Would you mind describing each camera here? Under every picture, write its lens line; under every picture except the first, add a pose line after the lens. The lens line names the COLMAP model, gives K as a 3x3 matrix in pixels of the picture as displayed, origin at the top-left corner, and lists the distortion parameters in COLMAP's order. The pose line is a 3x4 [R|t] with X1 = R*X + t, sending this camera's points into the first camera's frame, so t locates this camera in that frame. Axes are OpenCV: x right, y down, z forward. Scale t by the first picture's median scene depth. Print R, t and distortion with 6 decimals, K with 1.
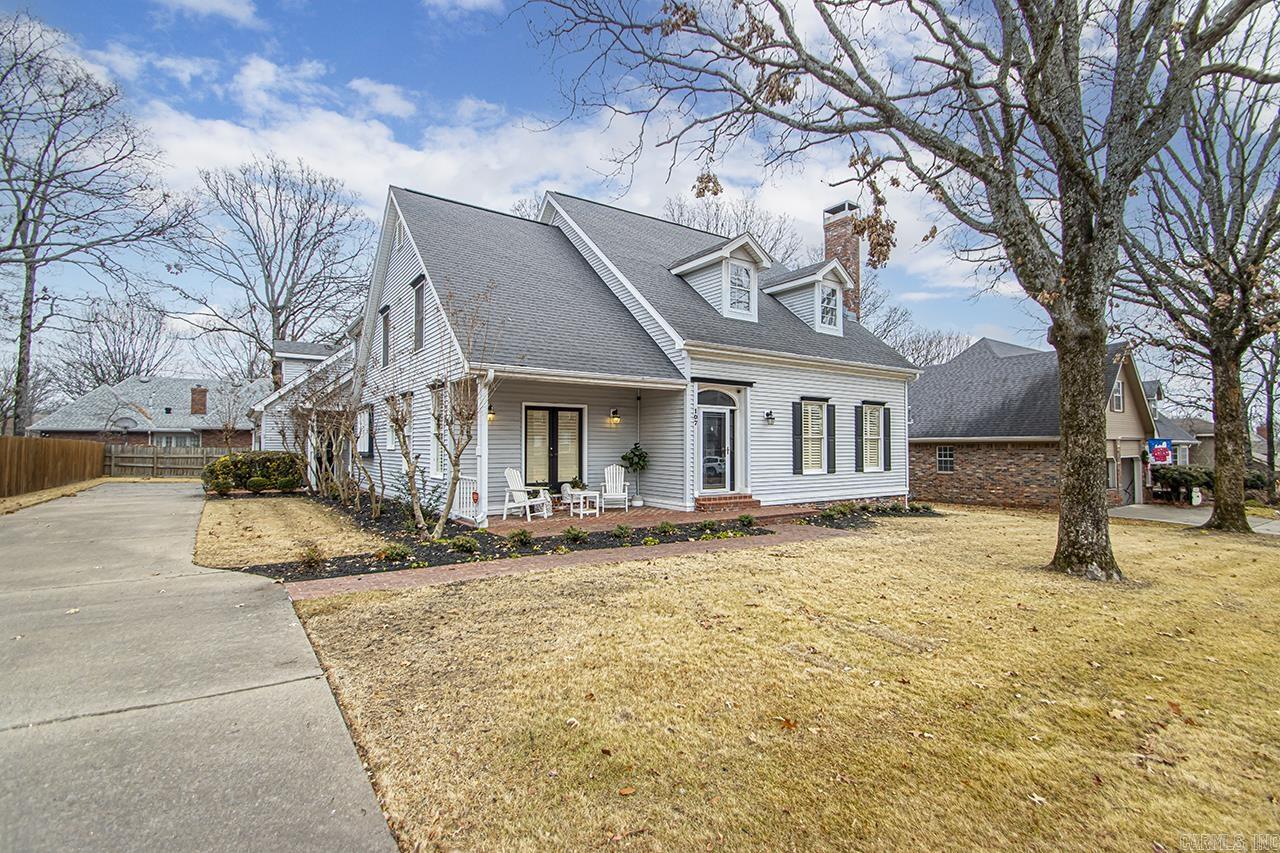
lens RADIAL K [[616.4, 0, 646.8], [0, 616.4, 432.3], [0, 0, 1]] dist [0.012846, -0.016835]
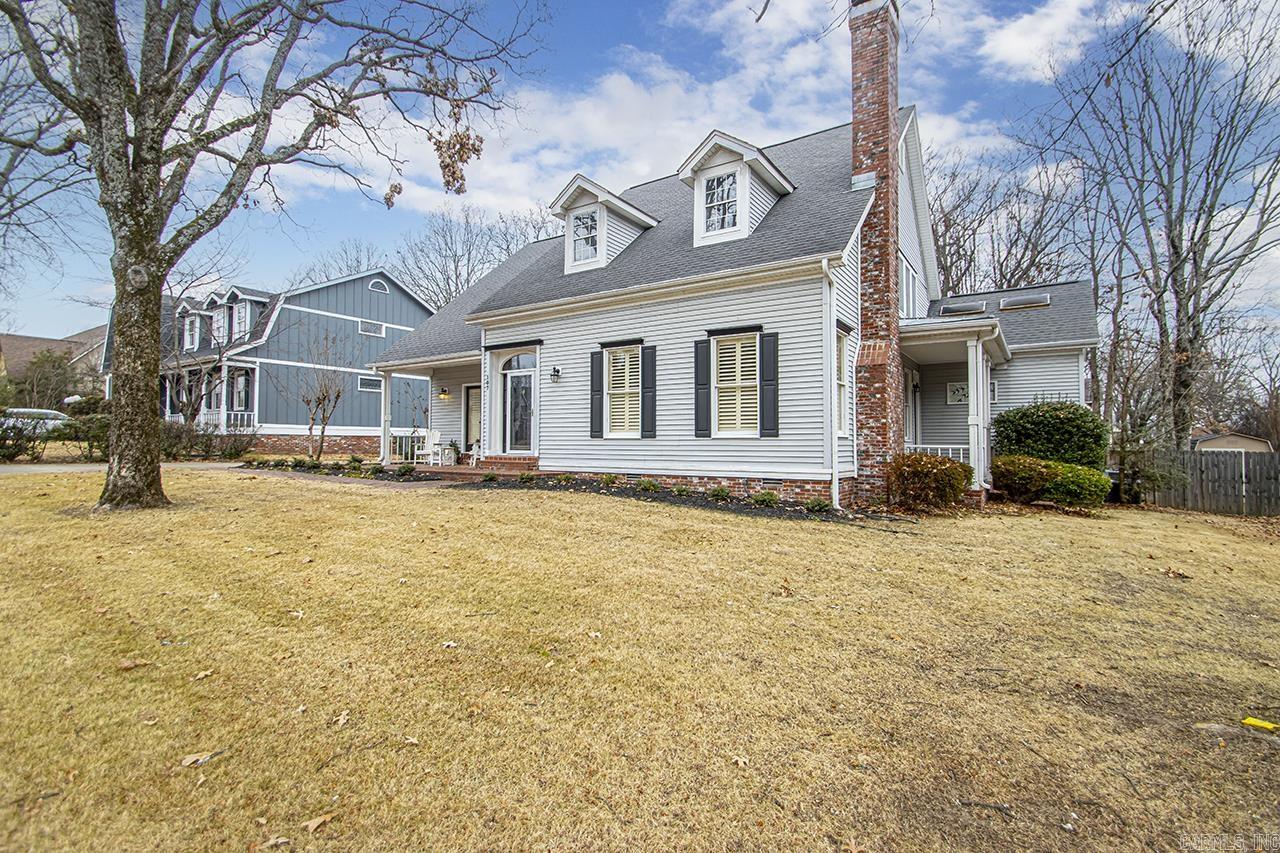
lens RADIAL K [[616.4, 0, 640.2], [0, 616.4, 427.4], [0, 0, 1]] dist [0.012846, -0.016835]
pose [[0.323411, -0.027363, -0.945863, 1.053647], [0.013676, 0.999613, -0.024242, 0.075284], [0.946160, -0.005096, 0.323660, 0.784791]]
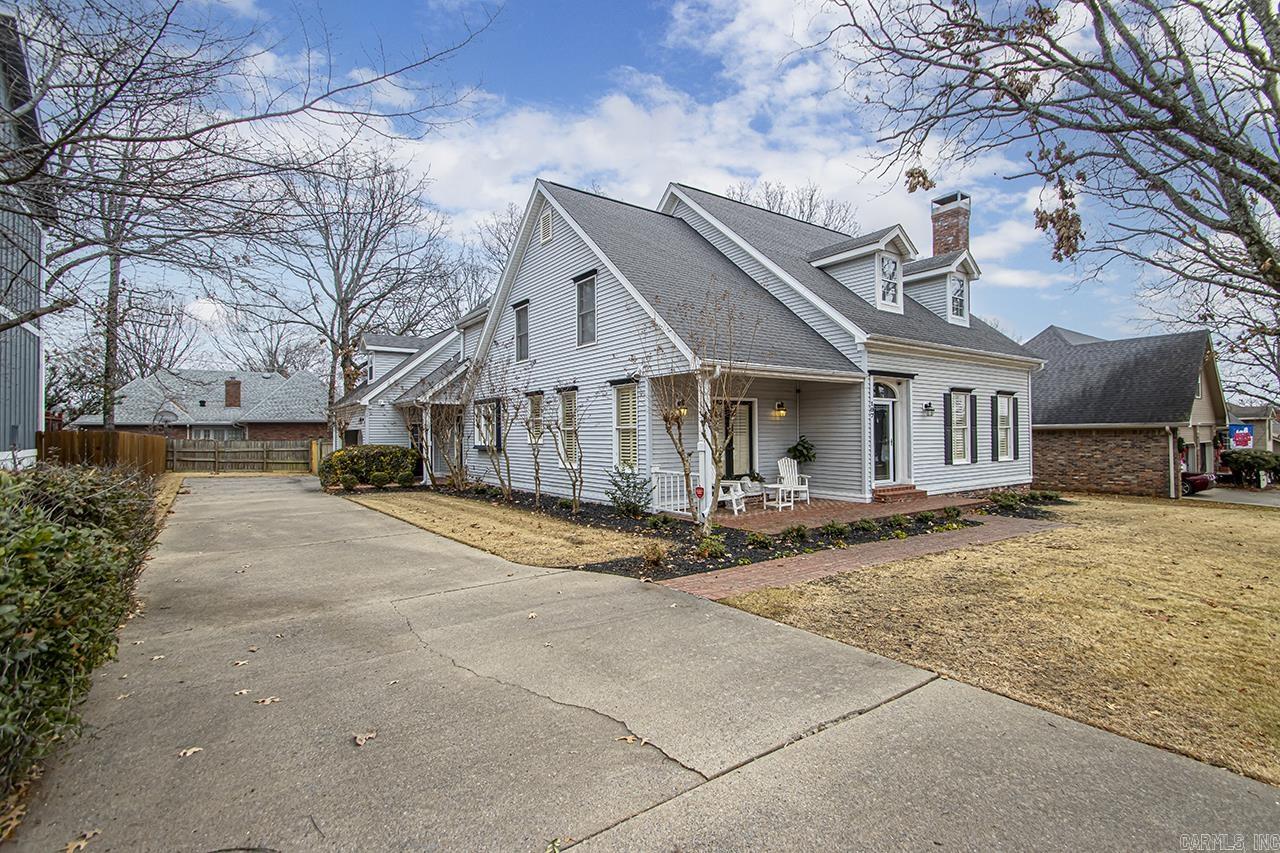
lens RADIAL K [[616.4, 0, 633.6], [0, 616.4, 421.3], [0, 0, 1]] dist [0.012846, -0.016835]
pose [[0.999924, -0.009119, 0.008354, -0.278418], [0.009096, 0.999955, 0.002750, -0.010146], [-0.008378, -0.002674, 0.999961, -0.005846]]
